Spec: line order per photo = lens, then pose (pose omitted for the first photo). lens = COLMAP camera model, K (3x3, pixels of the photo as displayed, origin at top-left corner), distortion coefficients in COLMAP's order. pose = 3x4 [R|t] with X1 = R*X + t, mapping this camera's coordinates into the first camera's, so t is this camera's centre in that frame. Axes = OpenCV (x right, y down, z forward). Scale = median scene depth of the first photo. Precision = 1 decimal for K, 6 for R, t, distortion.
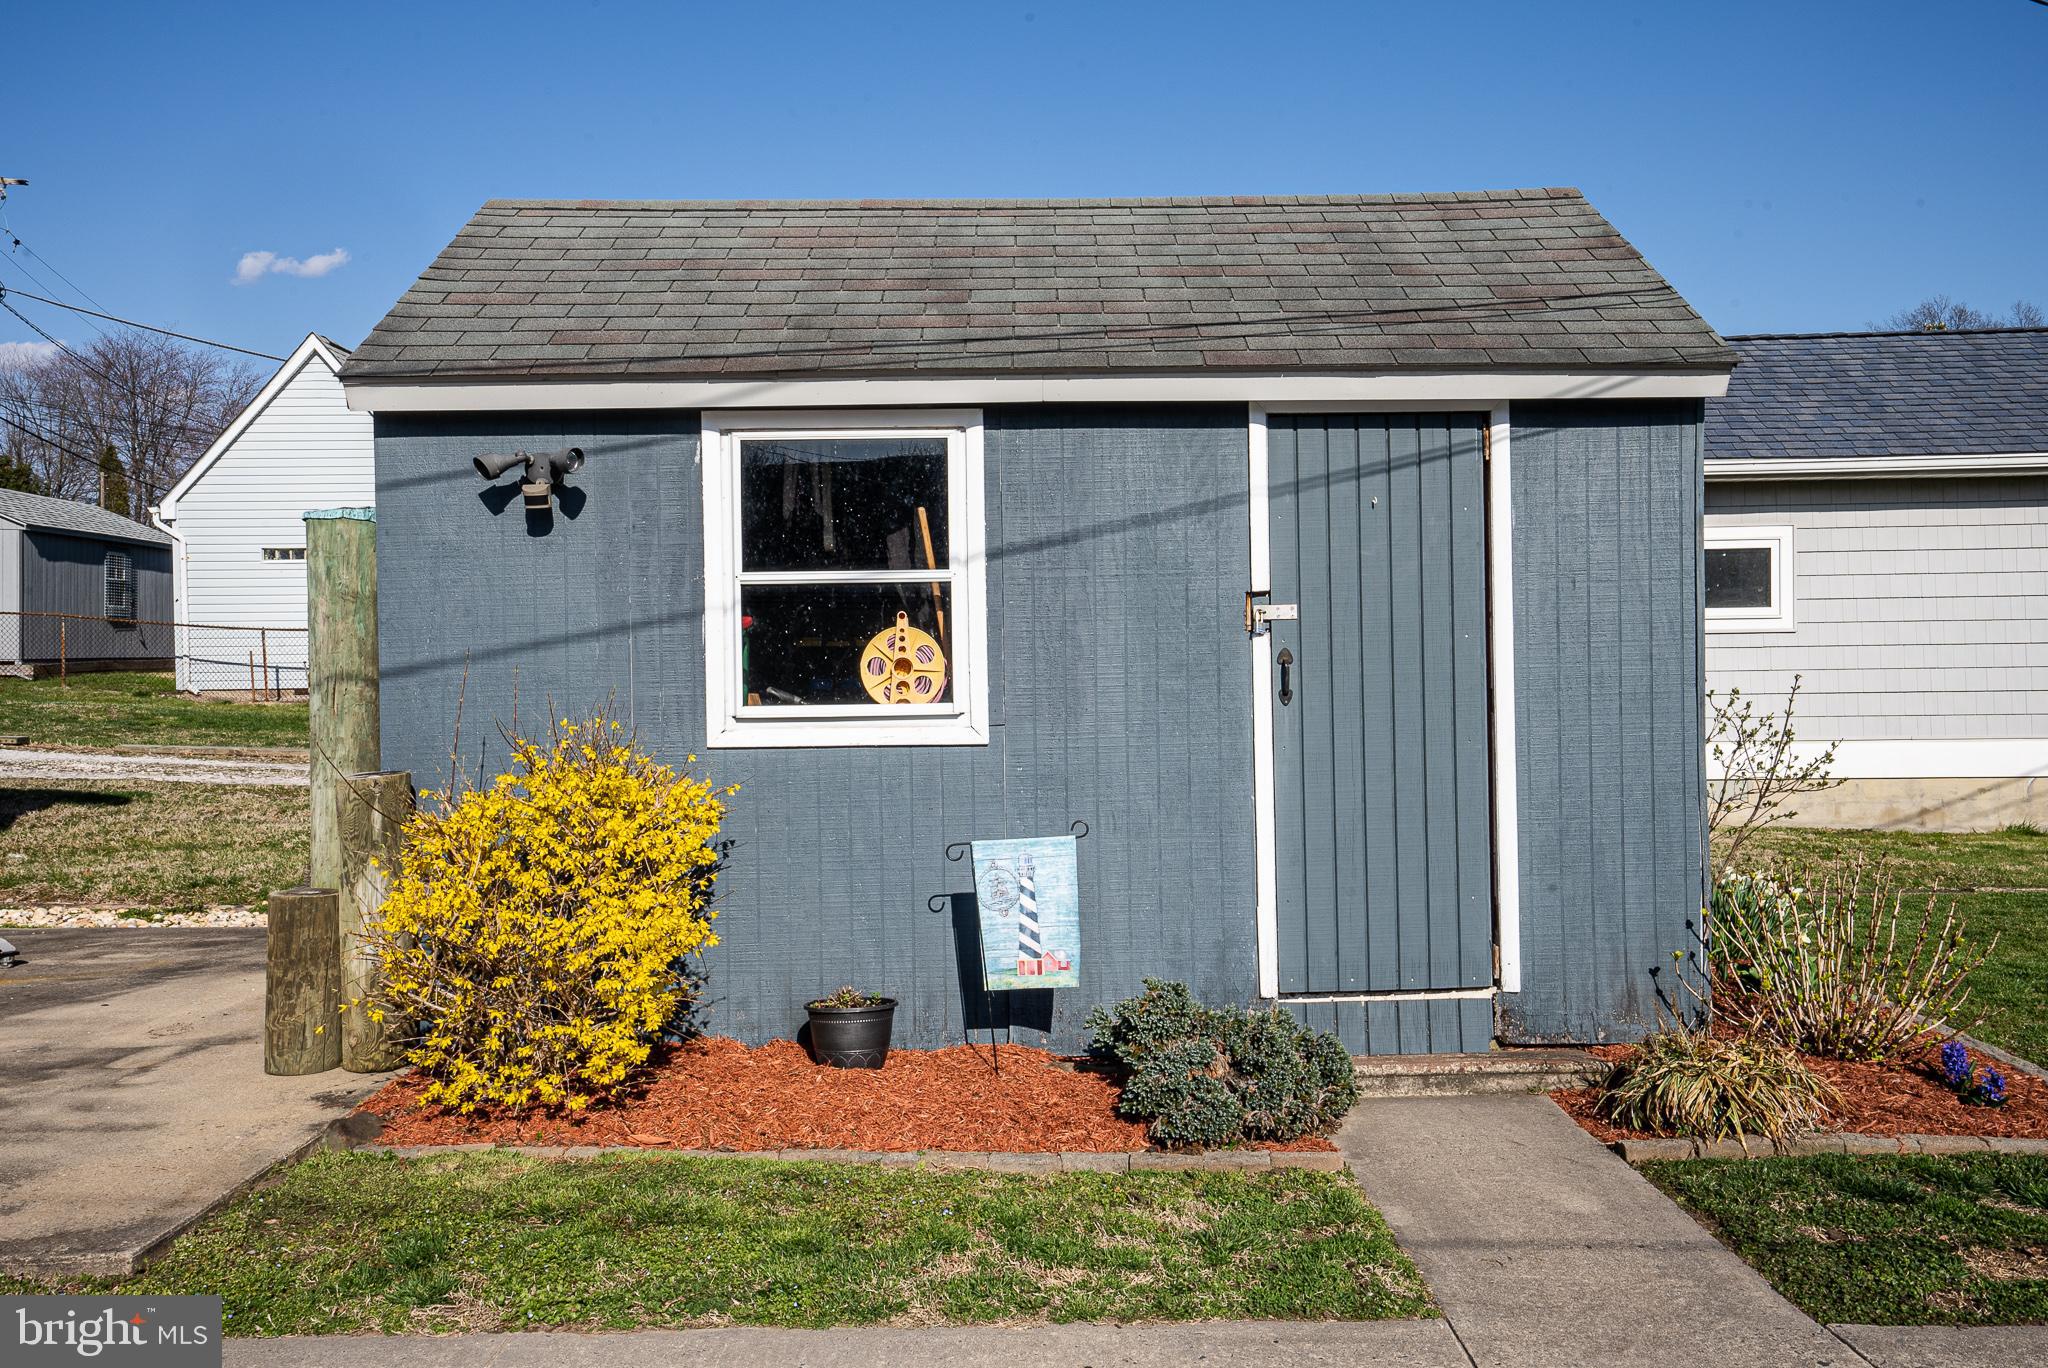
lens RADIAL K [[1650.3, 0, 1024.0], [0, 1650.3, 684.0], [0, 0, 1]] dist [-0.000495, 0.000636]
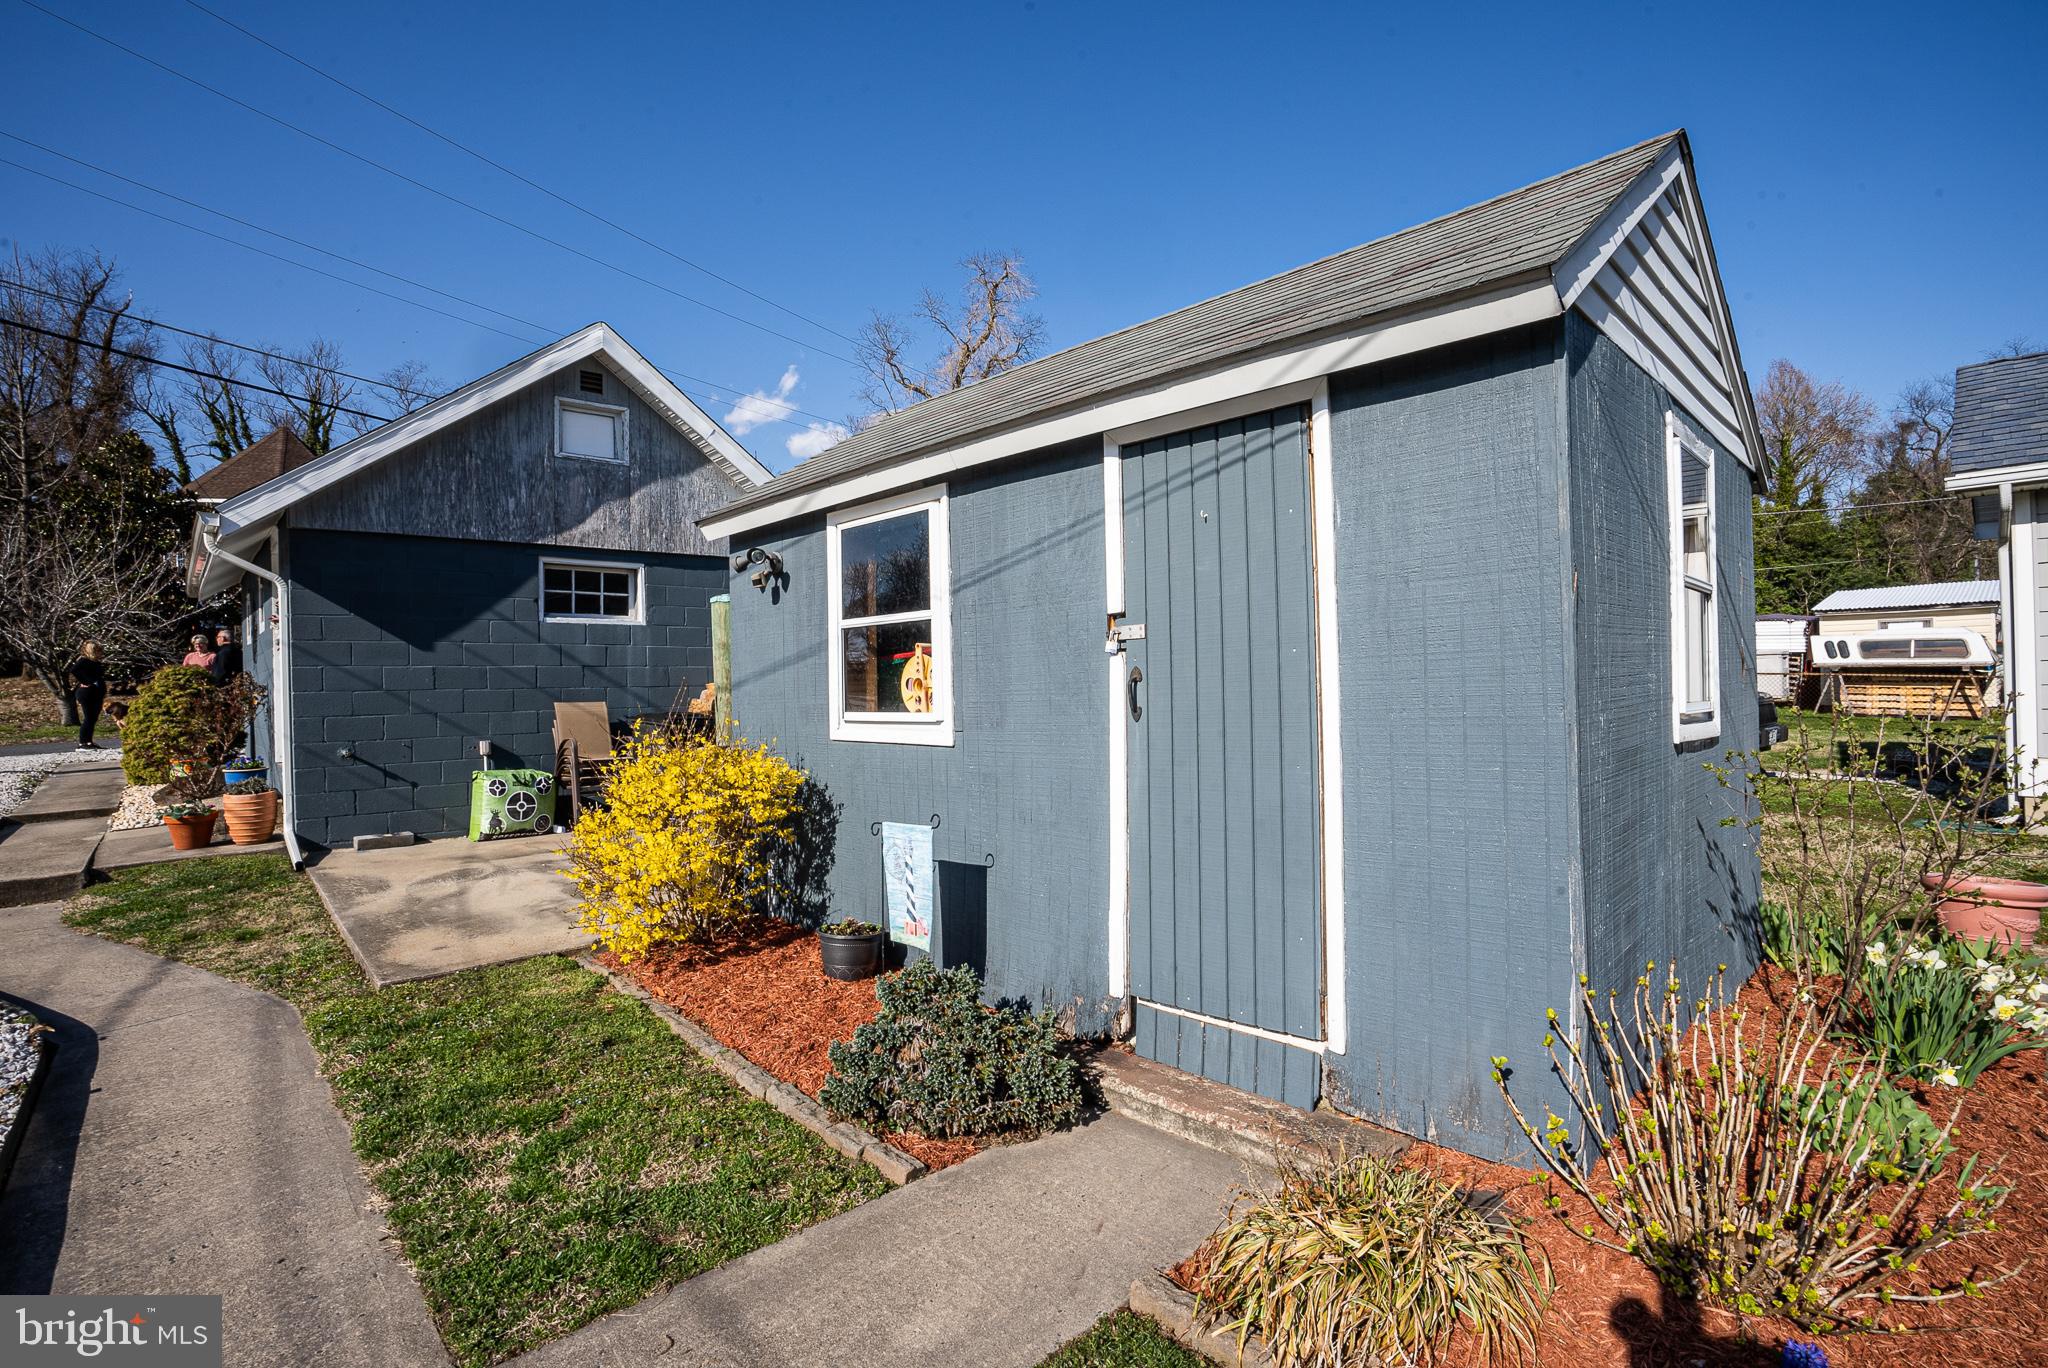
lens RADIAL K [[947.8, 0, 1019.1], [0, 947.8, 676.1], [0, 0, 1]] dist [-0.063671, 0.023193]
pose [[0.699100, -0.008179, -0.714978, 0.534270], [0.006115, 0.999966, -0.005460, -0.012689], [0.714998, -0.000555, 0.699126, 0.529583]]
